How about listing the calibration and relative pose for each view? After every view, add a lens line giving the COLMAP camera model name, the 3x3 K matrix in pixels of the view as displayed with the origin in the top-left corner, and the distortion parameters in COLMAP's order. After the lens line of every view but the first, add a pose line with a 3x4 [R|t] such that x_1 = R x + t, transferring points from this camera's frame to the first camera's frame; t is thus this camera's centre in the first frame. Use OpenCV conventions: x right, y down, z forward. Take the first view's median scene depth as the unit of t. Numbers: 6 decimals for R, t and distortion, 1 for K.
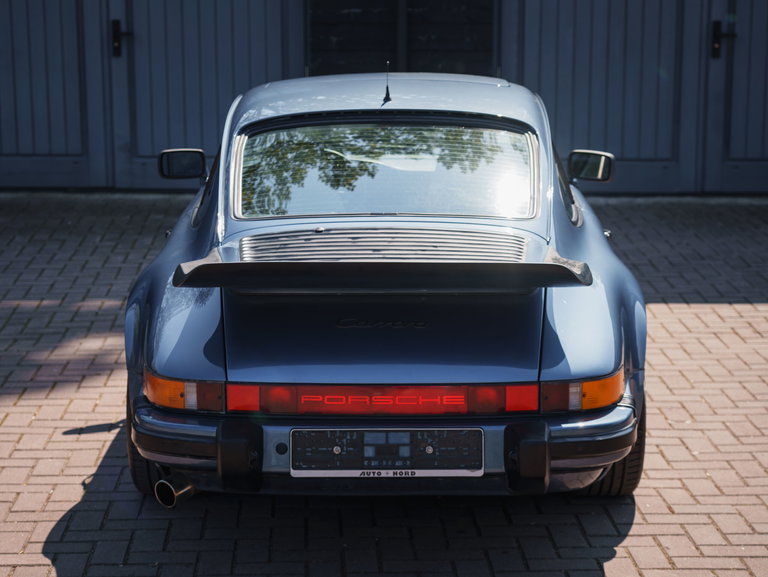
lens RADIAL K [[1730.0, 0, 383.4], [0, 1730.0, 283.2], [0, 0, 1]] dist [0.053769, 0.000000]
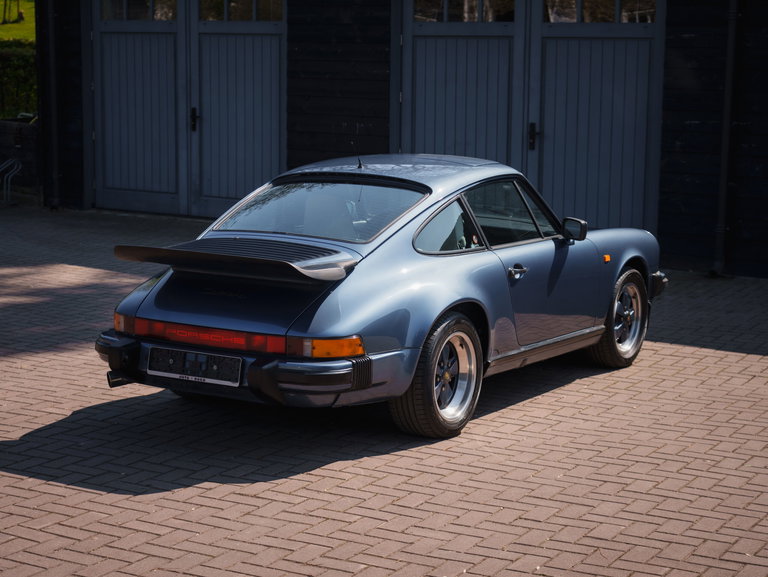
lens RADIAL K [[1504.2, 0, 397.6], [0, 1504.2, 311.2], [0, 0, 1]] dist [0.080789, 0.000000]
pose [[0.874733, 0.099538, -0.474273, 0.779738], [-0.115375, 0.993313, -0.004323, 0.025948], [0.470671, 0.058501, 0.880367, -0.174989]]
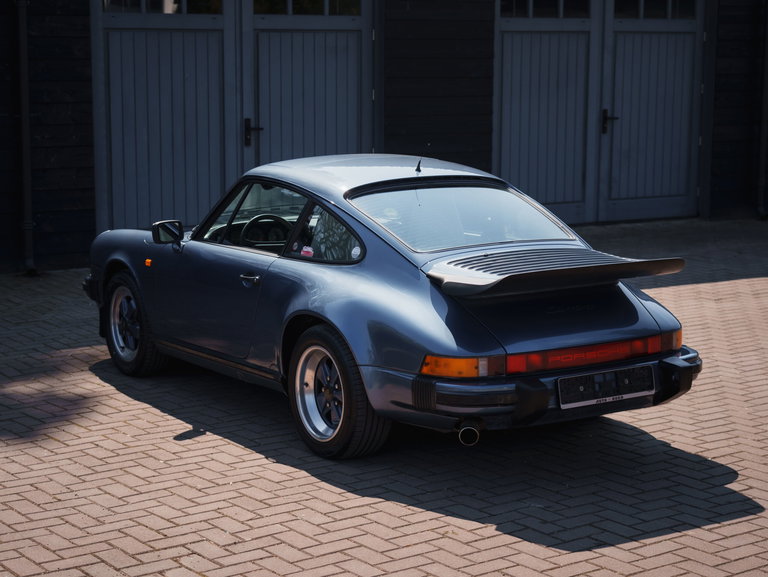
lens RADIAL K [[1489.7, 0, 384.4], [0, 1489.7, 290.6], [0, 0, 1]] dist [-0.001265, 0.000000]
pose [[0.843117, -0.084761, 0.531008, -0.794457], [0.105034, 0.994436, -0.008034, 0.001278], [-0.527372, 0.062547, 0.847329, -0.037824]]
